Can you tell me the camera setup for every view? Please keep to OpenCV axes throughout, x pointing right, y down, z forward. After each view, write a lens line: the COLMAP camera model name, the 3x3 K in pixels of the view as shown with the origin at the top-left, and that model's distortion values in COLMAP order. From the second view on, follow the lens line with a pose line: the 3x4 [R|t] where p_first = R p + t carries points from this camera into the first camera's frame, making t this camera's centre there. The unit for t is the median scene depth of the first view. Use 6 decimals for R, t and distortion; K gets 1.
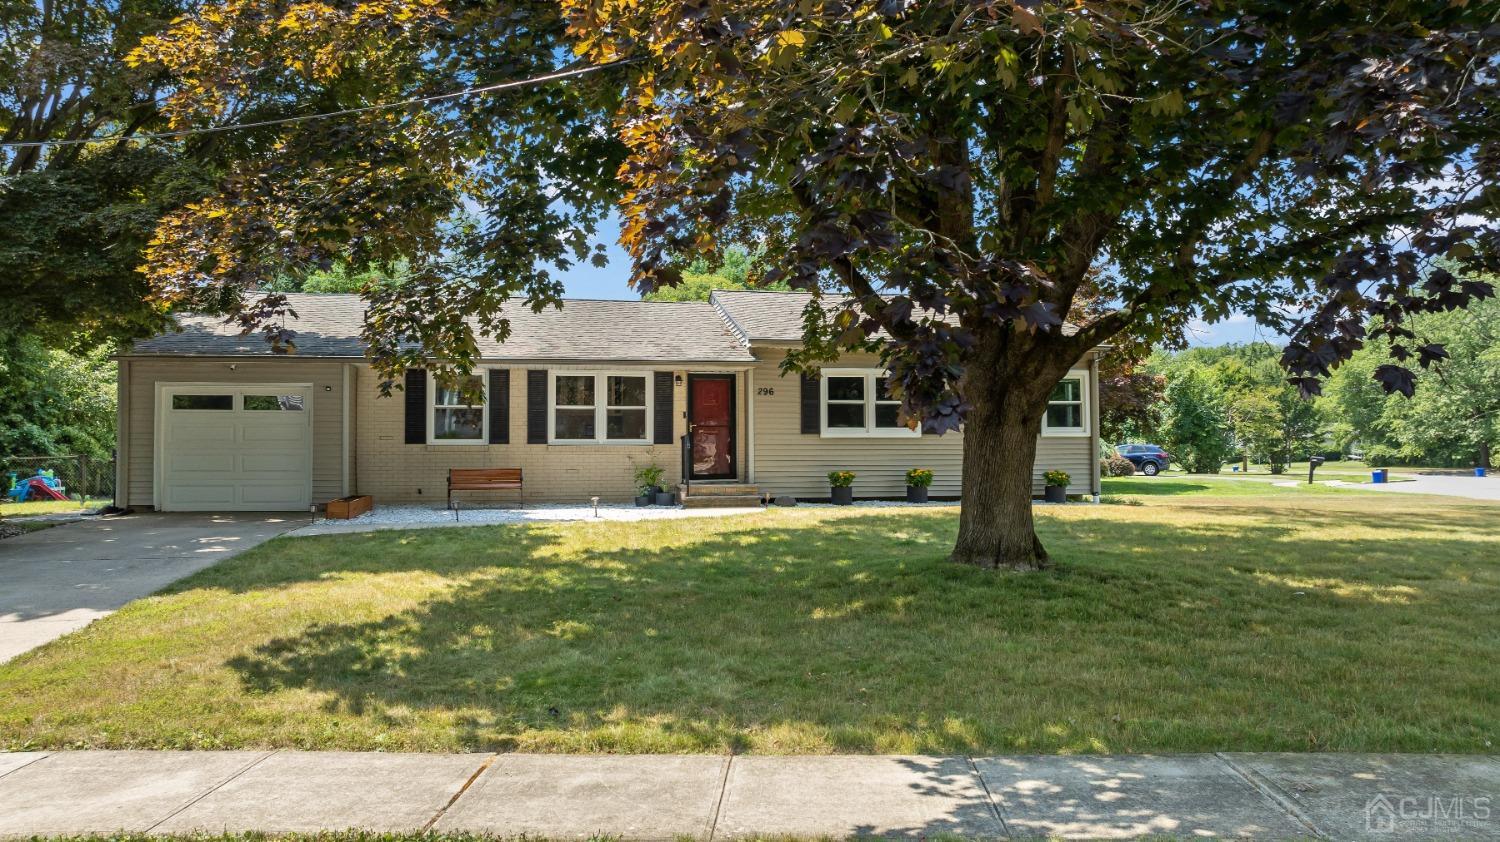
lens RADIAL K [[1059.8, 0, 754.0], [0, 1059.8, 423.4], [0, 0, 1]] dist [0.008740, 0.001643]
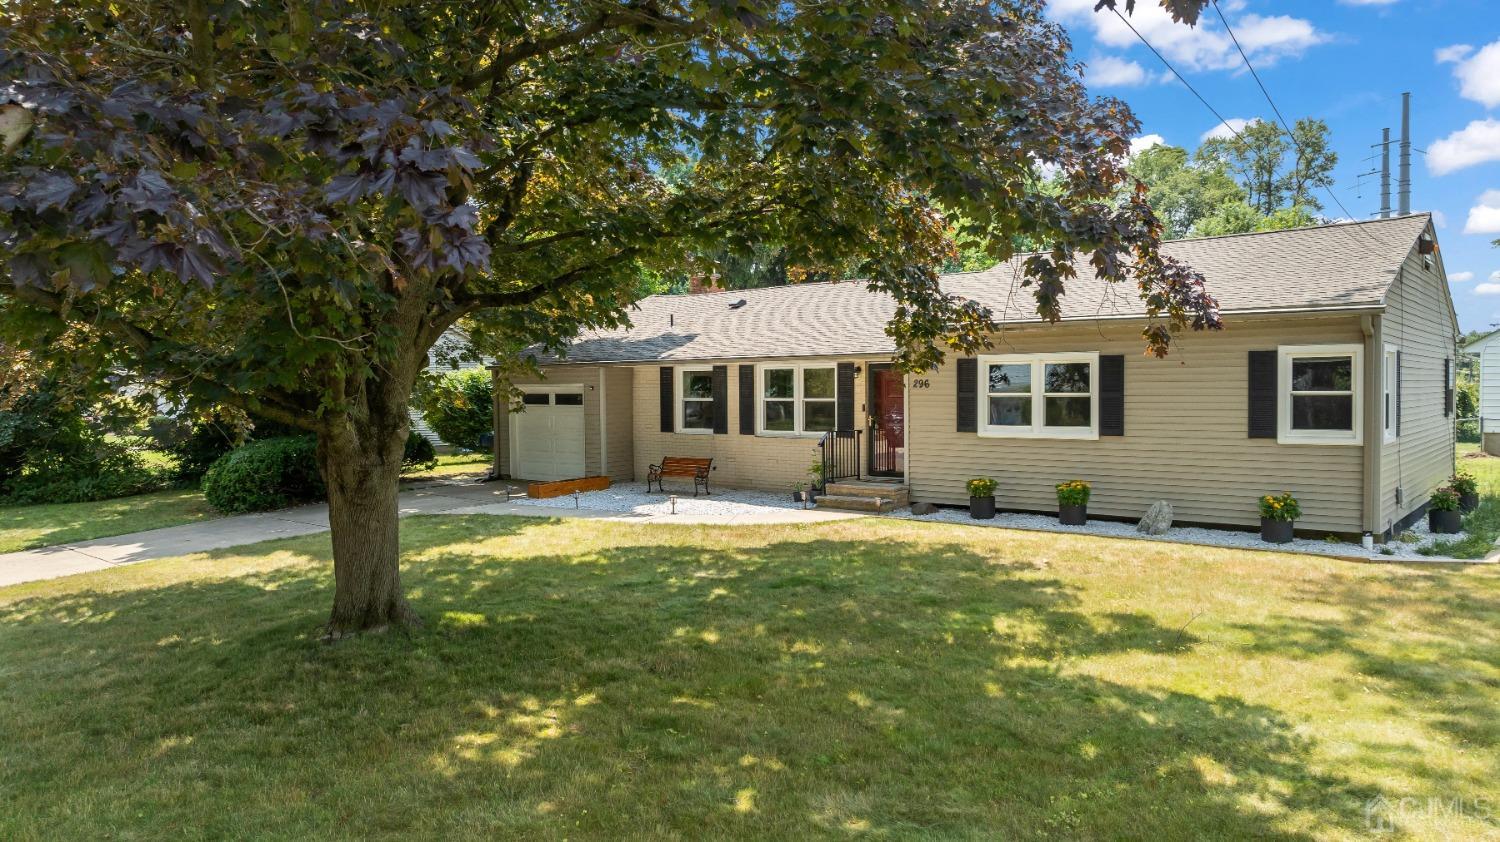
lens RADIAL K [[1059.8, 0, 747.6], [0, 1059.8, 420.7], [0, 0, 1]] dist [0.008740, 0.001643]
pose [[0.660959, 0.018229, -0.750201, 0.580988], [-0.003194, 0.999764, 0.021479, -0.016813], [0.750415, -0.011800, 0.660861, 0.296885]]
